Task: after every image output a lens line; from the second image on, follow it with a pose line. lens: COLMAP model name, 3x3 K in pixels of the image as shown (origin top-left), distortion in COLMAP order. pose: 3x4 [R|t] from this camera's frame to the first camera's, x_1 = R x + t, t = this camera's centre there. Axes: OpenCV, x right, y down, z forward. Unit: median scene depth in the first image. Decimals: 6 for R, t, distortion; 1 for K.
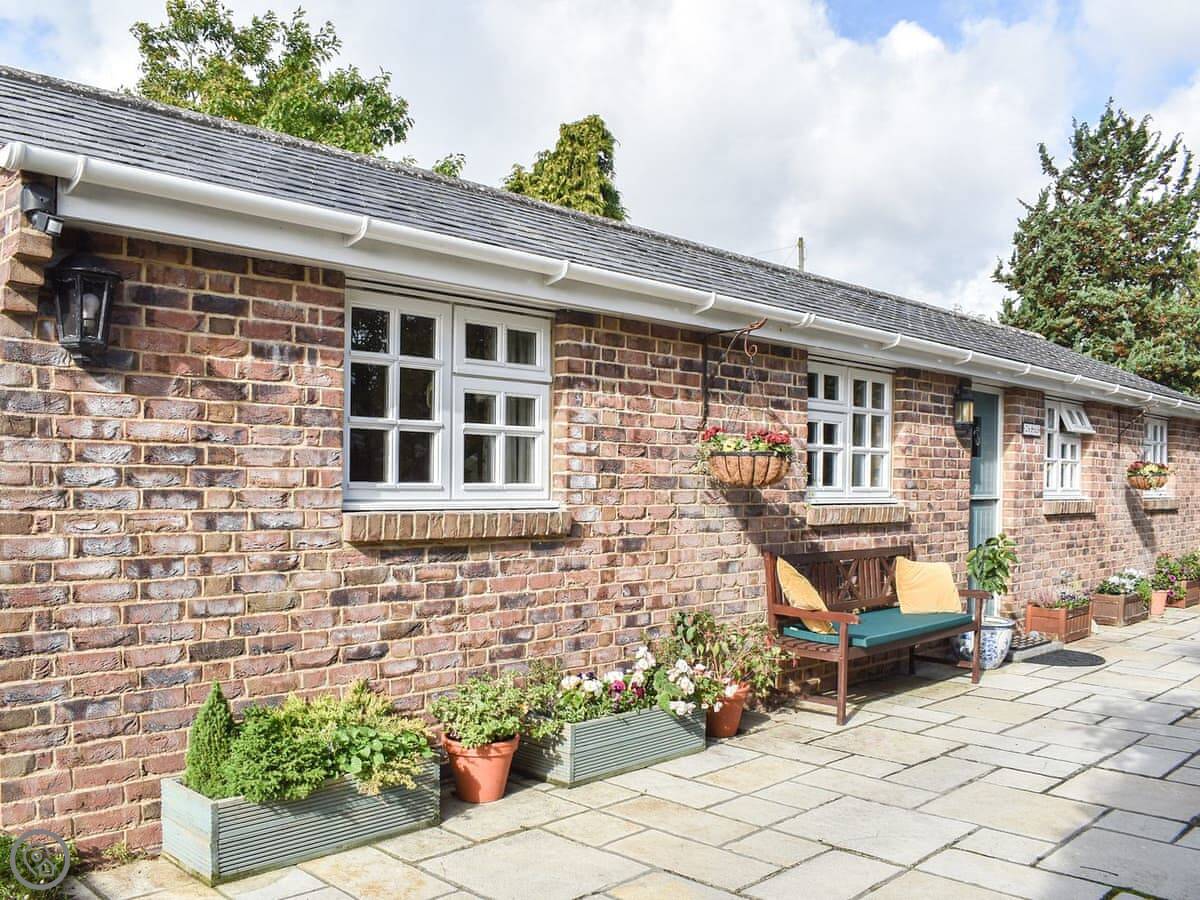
lens RADIAL K [[1058.4, 0, 601.7], [0, 1058.4, 494.3], [0, 0, 1]] dist [-0.065668, -0.001265]
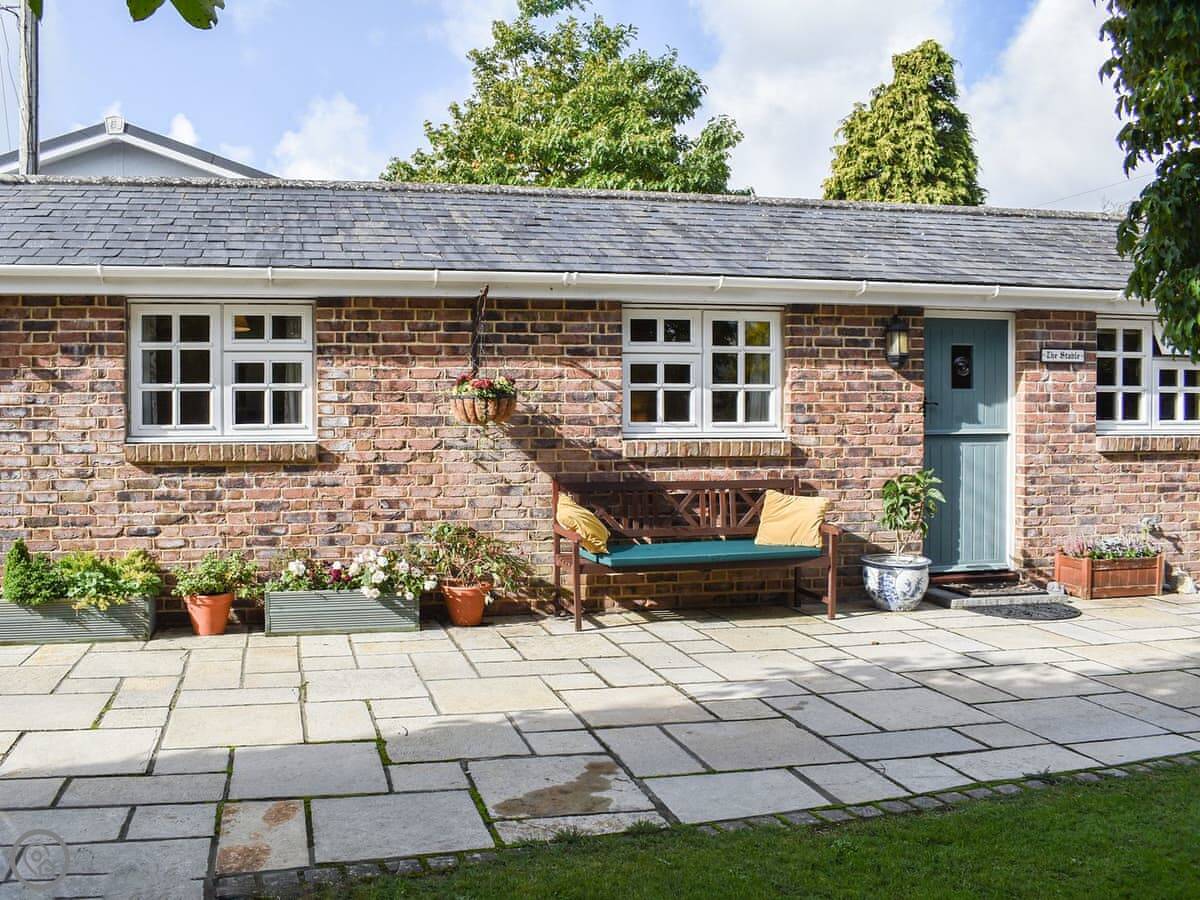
lens RADIAL K [[1093.4, 0, 621.4], [0, 1093.4, 454.5], [0, 0, 1]] dist [-0.101508, 0.005167]
pose [[0.835579, 0.004615, -0.549350, 1.079023], [0.006604, 0.999808, 0.018445, 0.006685], [0.549330, -0.019040, 0.835389, 0.035597]]
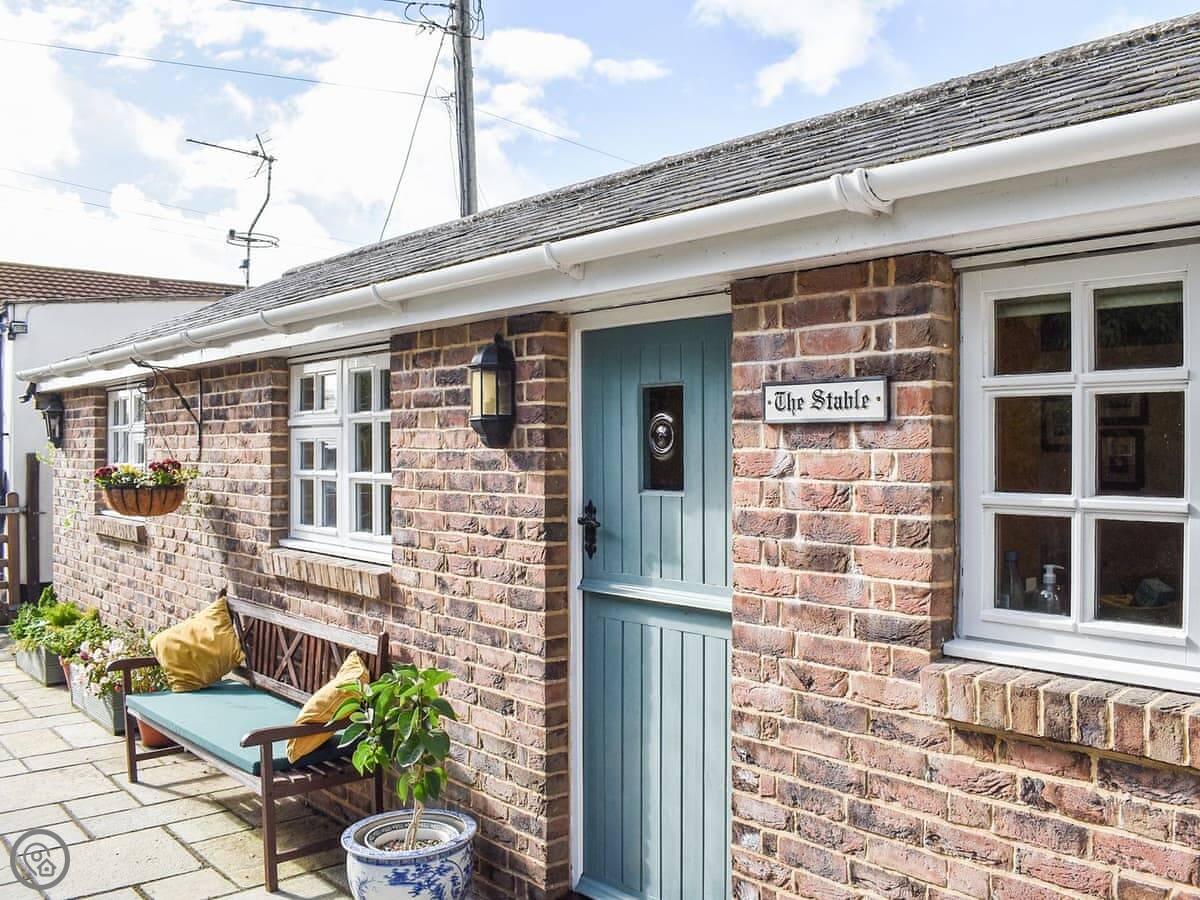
lens RADIAL K [[1093.4, 0, 621.4], [0, 1093.4, 454.5], [0, 0, 1]] dist [-0.101508, 0.005167]
pose [[-0.086769, -0.005054, -0.996216, 1.300373], [-0.013378, 0.999903, -0.003908, -0.079857], [0.996139, 0.012988, -0.086829, 1.740464]]
